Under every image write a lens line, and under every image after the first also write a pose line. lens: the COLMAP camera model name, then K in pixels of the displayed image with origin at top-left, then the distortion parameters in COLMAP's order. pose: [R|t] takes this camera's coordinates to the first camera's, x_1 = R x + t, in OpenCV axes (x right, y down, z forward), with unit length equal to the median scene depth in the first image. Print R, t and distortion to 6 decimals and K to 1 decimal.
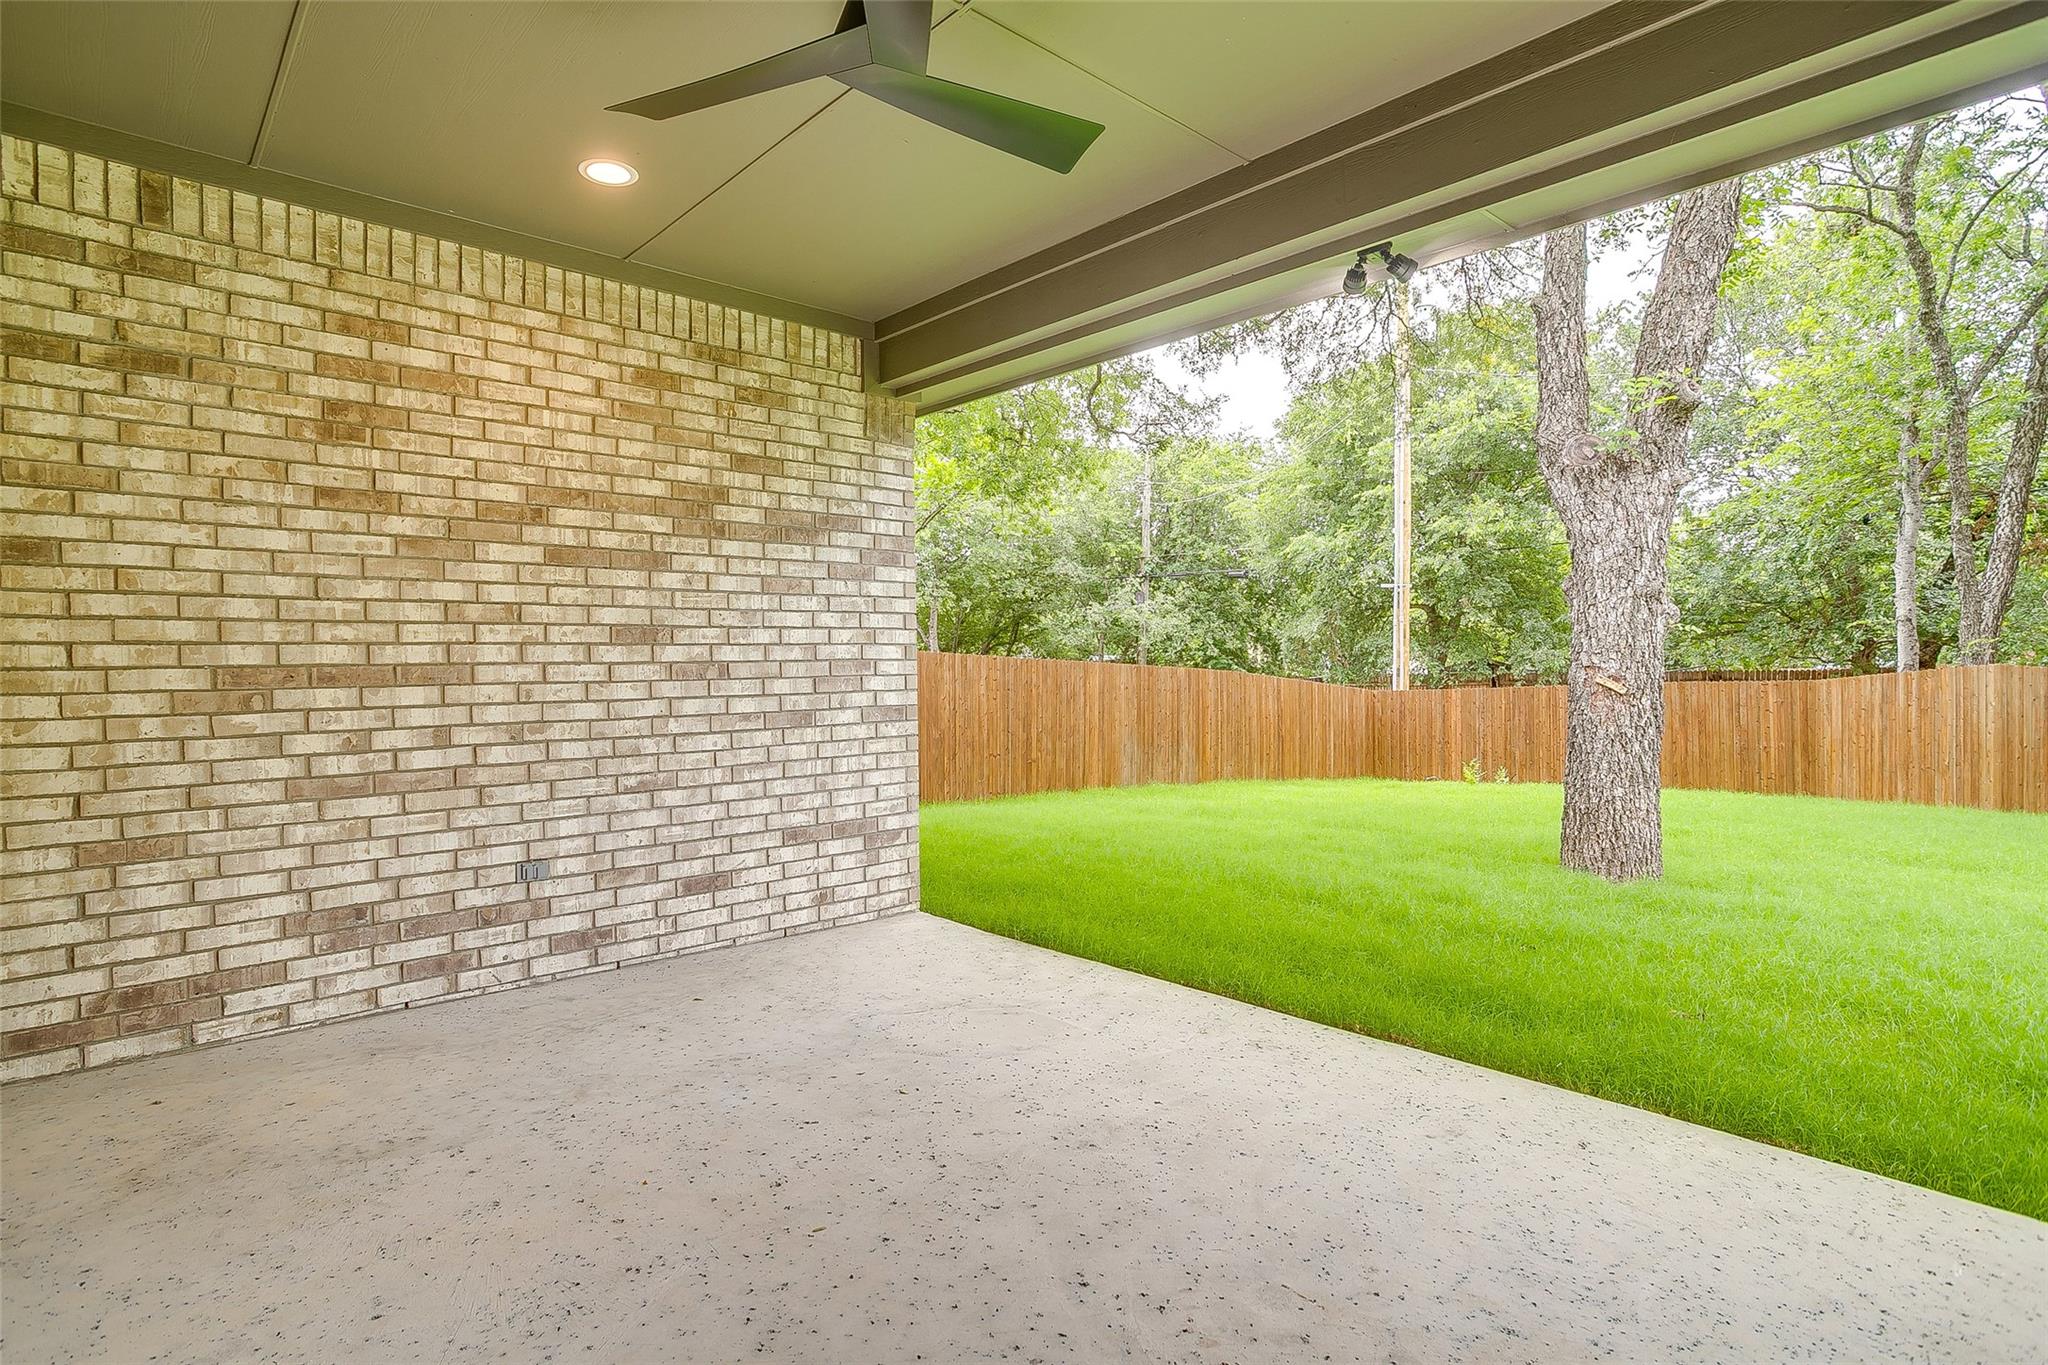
lens RADIAL K [[1078.7, 0, 1024.2], [0, 1078.7, 653.1], [0, 0, 1]] dist [-0.073421, 0.048944]
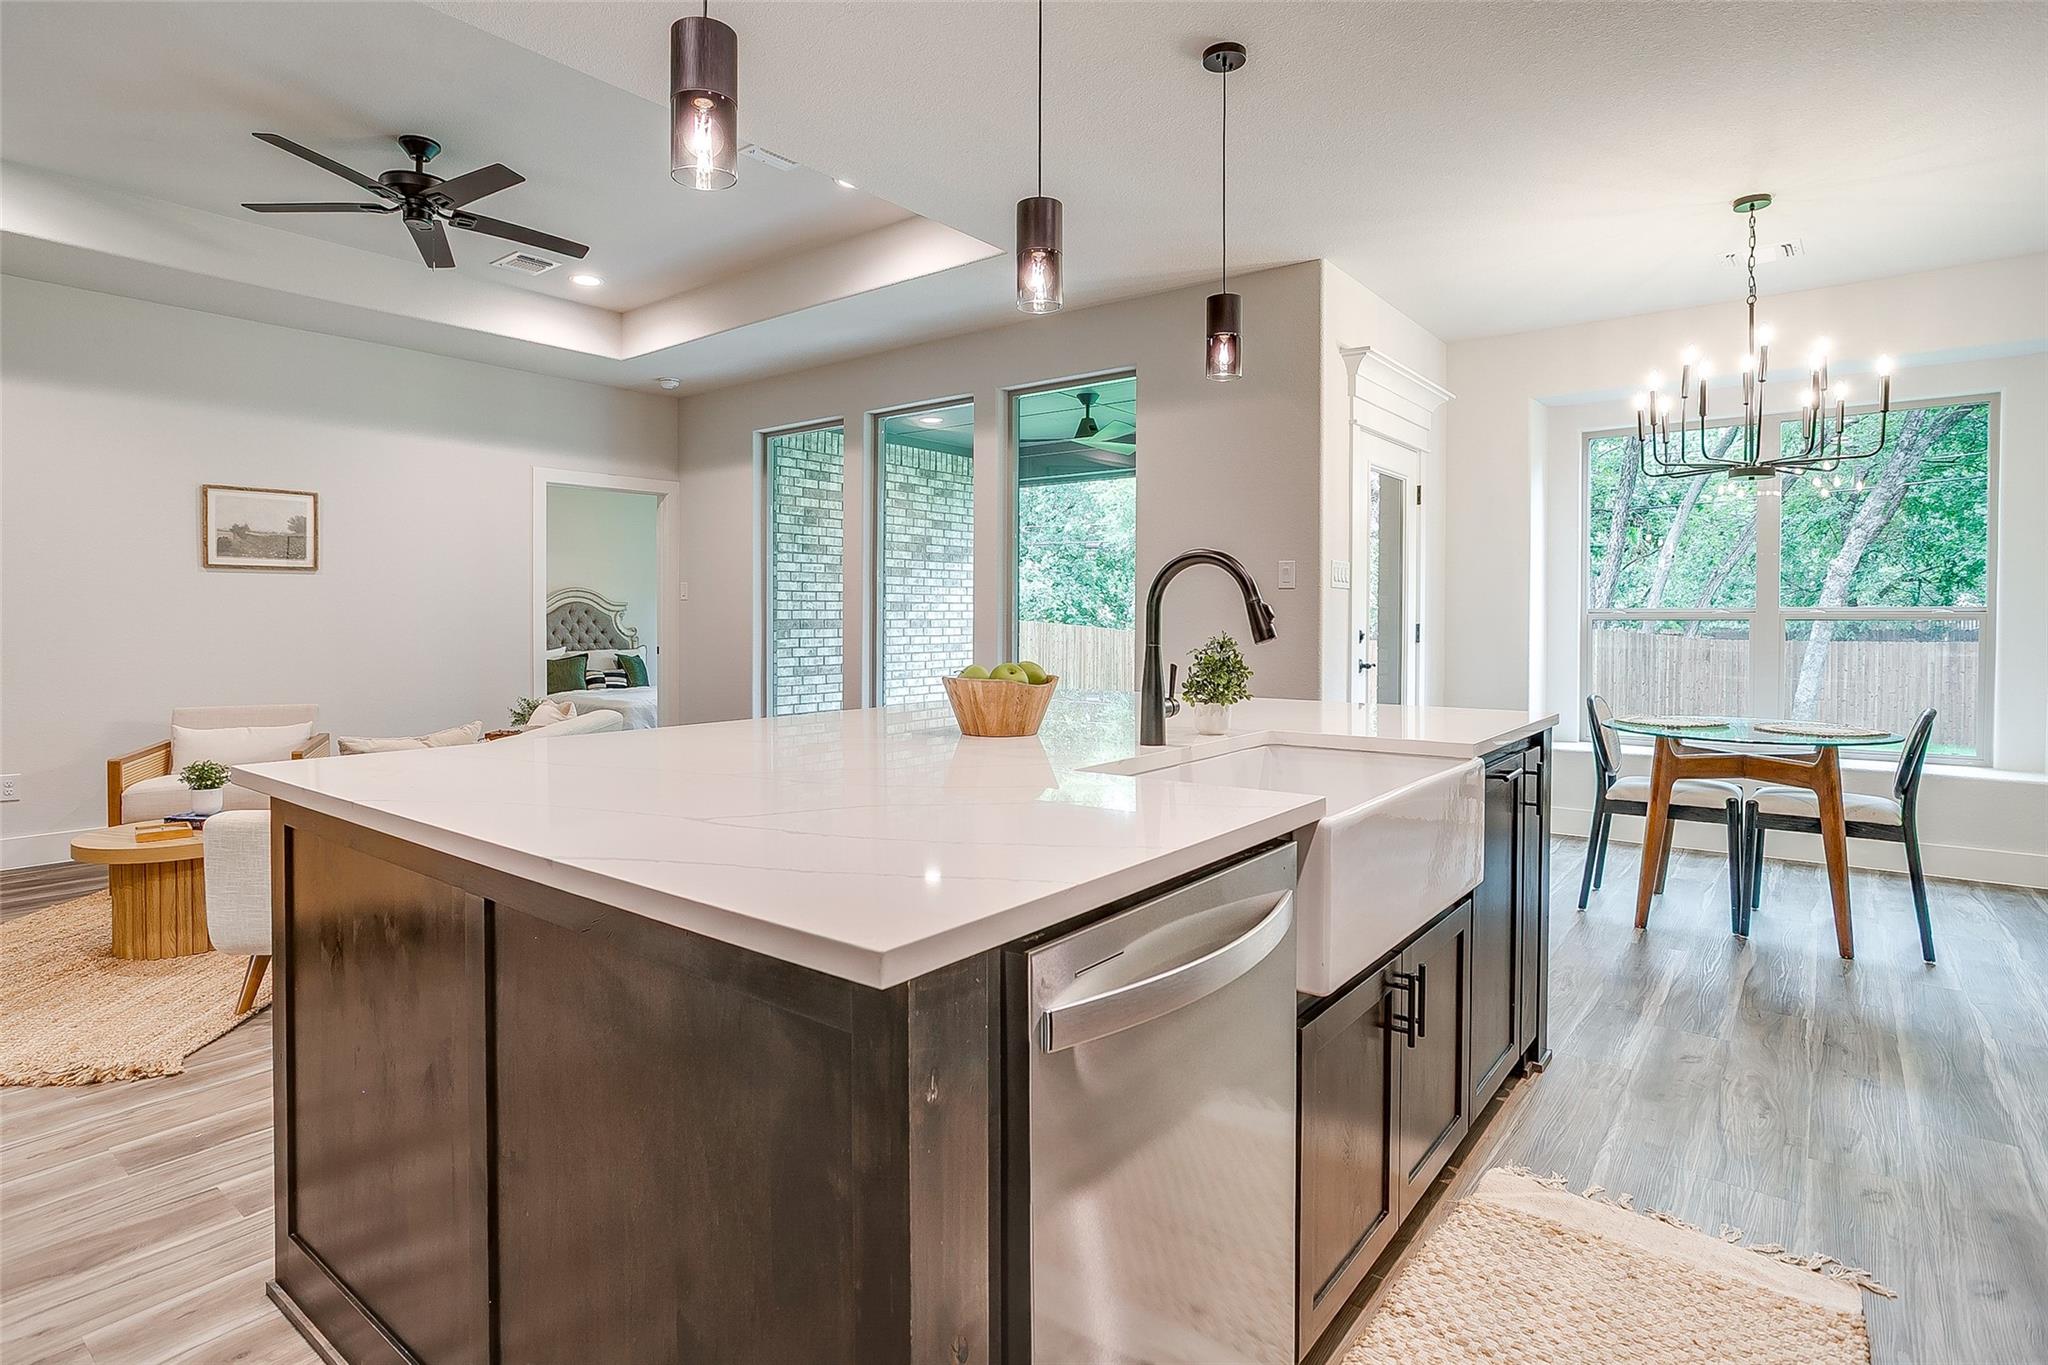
lens RADIAL K [[1078.7, 0, 1024.2], [0, 1078.7, 653.1], [0, 0, 1]] dist [-0.073421, 0.048944]
pose [[0.988150, 0.007404, 0.153312, -0.422567], [-0.013612, 0.999127, 0.039485, -0.011877], [-0.152886, -0.041104, 0.987389, -1.142633]]
